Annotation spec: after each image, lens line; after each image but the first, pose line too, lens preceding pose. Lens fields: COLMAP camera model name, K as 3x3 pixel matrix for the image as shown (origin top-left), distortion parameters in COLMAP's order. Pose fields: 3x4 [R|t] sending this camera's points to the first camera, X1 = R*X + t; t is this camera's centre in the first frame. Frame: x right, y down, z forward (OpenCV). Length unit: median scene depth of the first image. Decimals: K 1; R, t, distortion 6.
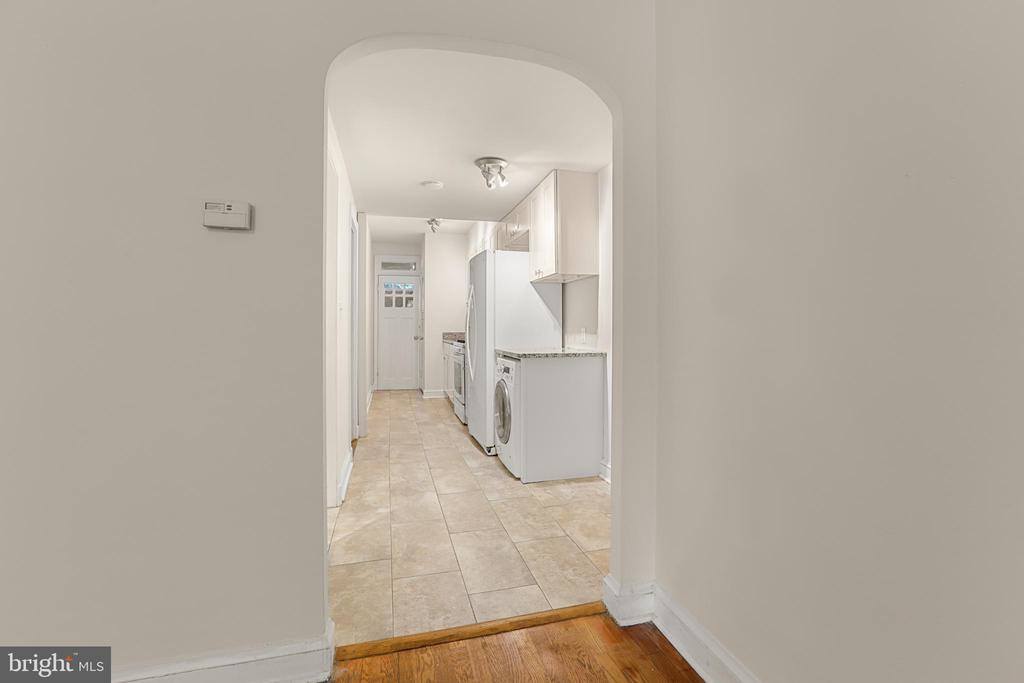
lens RADIAL K [[457.6, 0, 512.5], [0, 457.6, 327.7], [0, 0, 1]] dist [-0.038018, 0.000000]
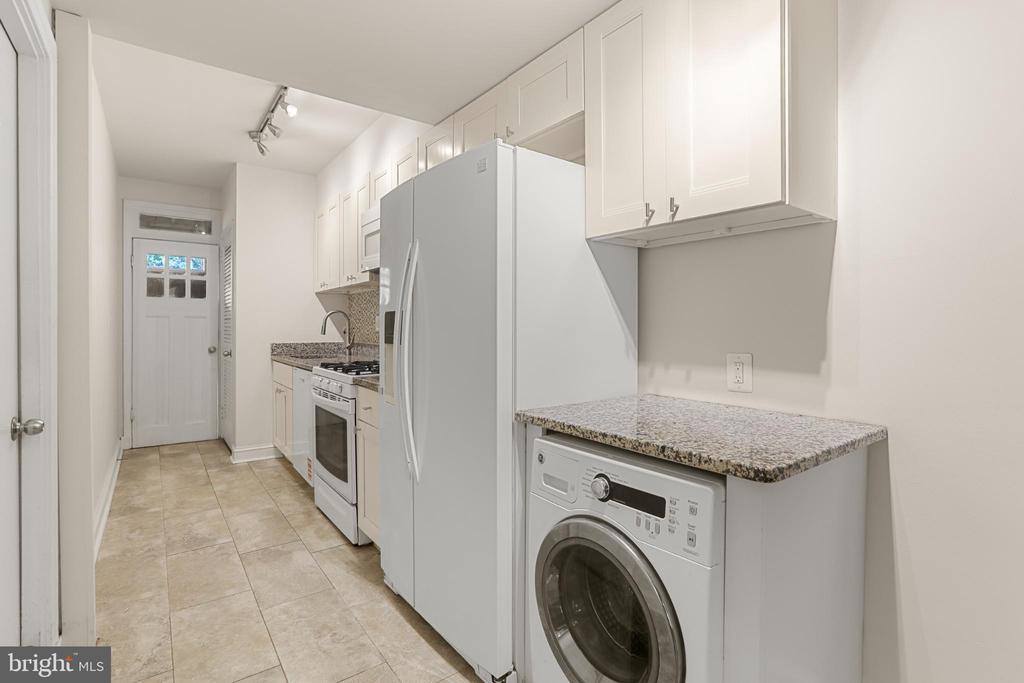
lens RADIAL K [[474.9, 0, 515.4], [0, 474.9, 326.7], [0, 0, 1]] dist [-0.041176, 0.018244]
pose [[0.921106, -0.001779, 0.389307, -0.101734], [-0.000089, 0.999989, 0.004778, -0.013068], [-0.389311, -0.004436, 0.921096, 0.349708]]
